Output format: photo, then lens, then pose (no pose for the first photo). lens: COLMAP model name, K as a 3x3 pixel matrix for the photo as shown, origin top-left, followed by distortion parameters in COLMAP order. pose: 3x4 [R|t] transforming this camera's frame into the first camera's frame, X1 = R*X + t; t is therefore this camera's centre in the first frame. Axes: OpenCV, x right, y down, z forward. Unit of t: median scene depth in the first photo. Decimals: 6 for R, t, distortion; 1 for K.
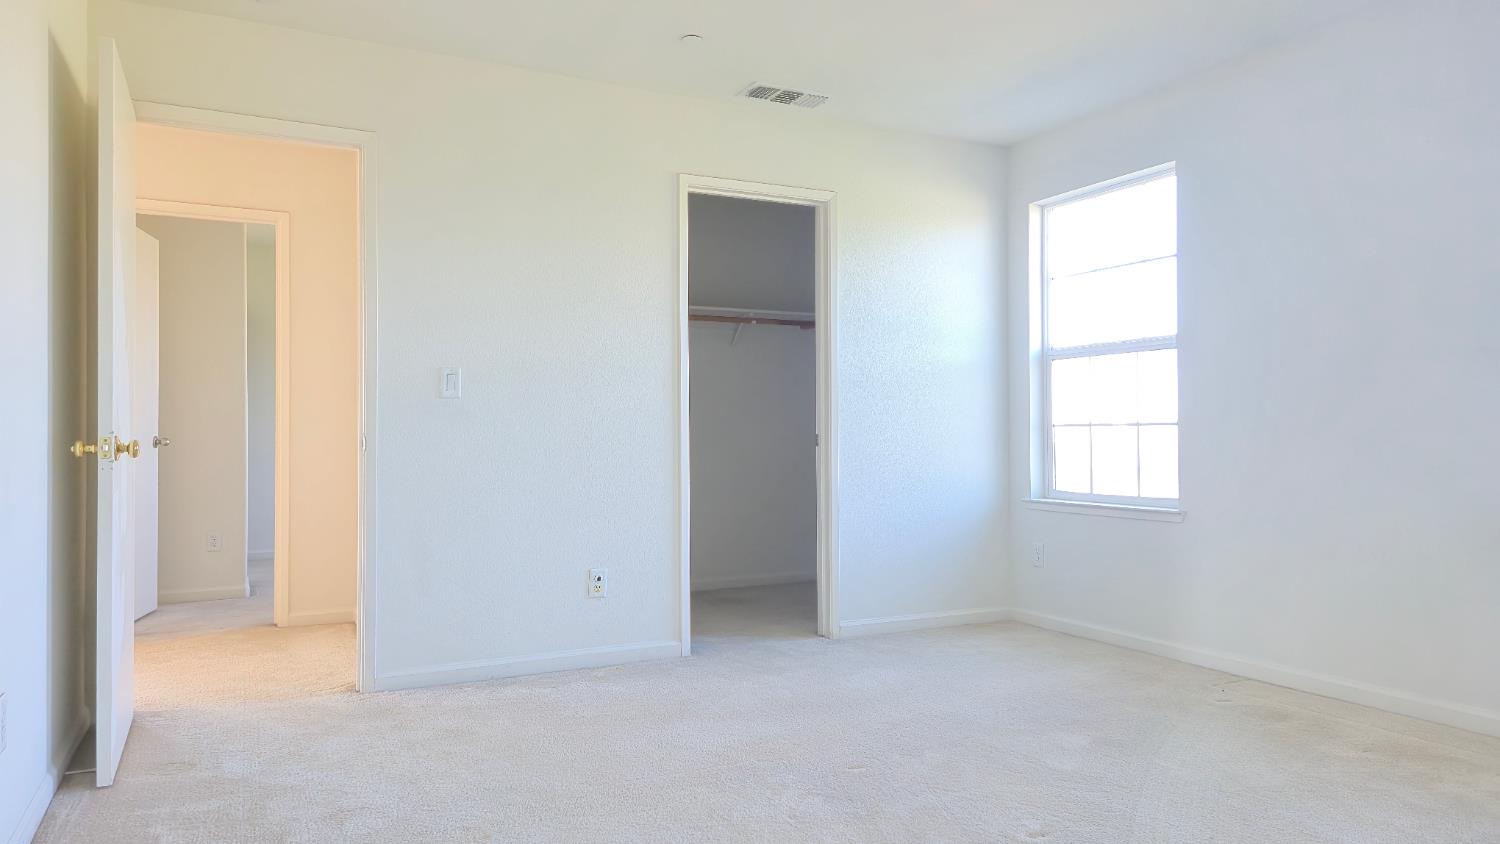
lens RADIAL K [[1021.6, 0, 754.7], [0, 1021.6, 423.9], [0, 0, 1]] dist [0.090773, -0.085201]
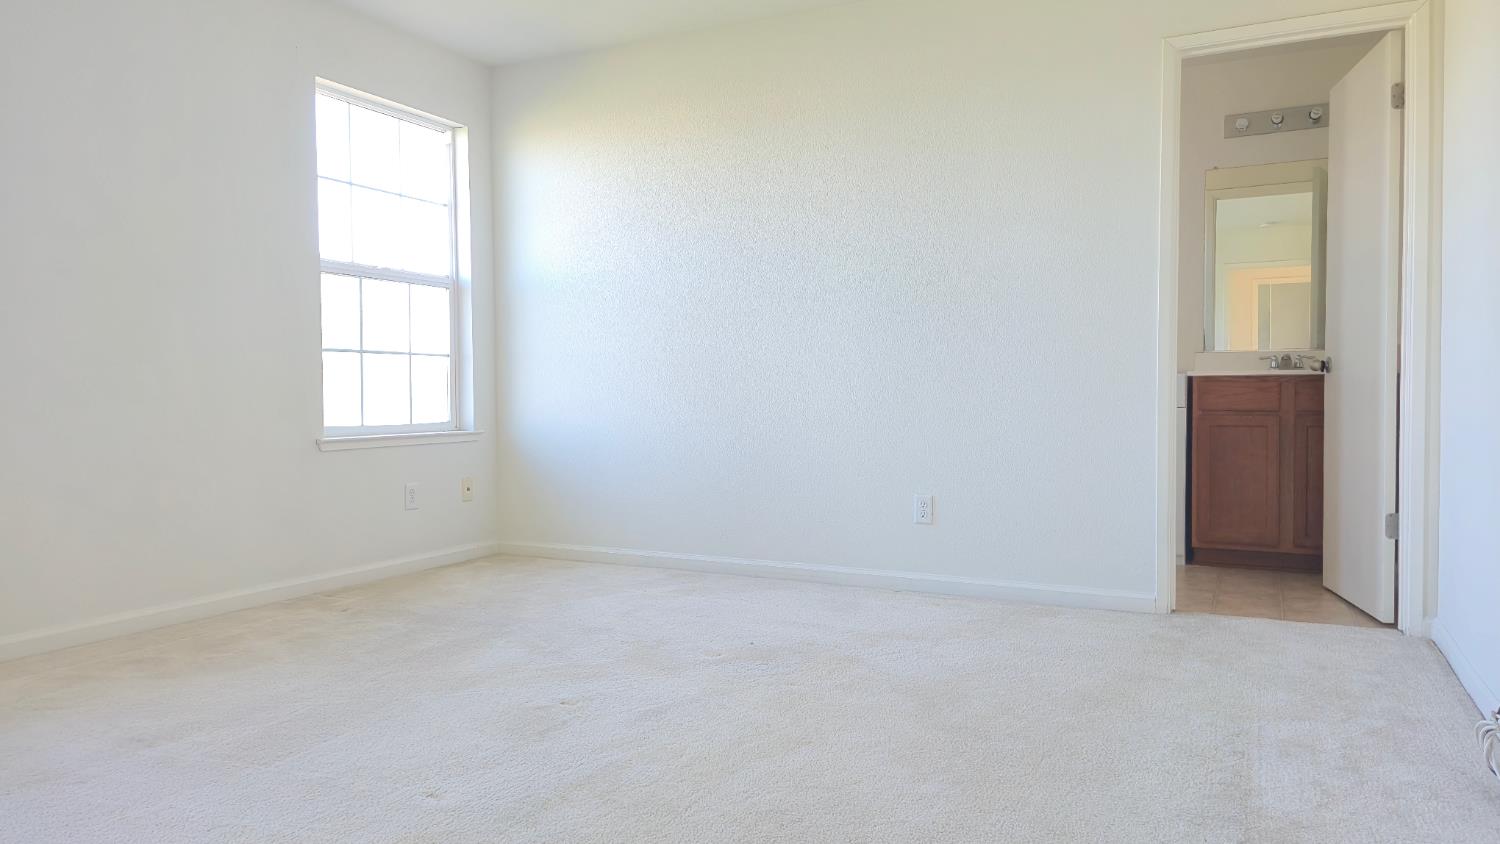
lens RADIAL K [[1021.6, 0, 754.7], [0, 1021.6, 423.9], [0, 0, 1]] dist [0.090773, -0.085201]
pose [[-0.579387, -0.017664, 0.814861, -0.662762], [-0.003550, 0.999810, 0.019149, 0.048776], [-0.815045, 0.008202, -0.579339, 1.307441]]
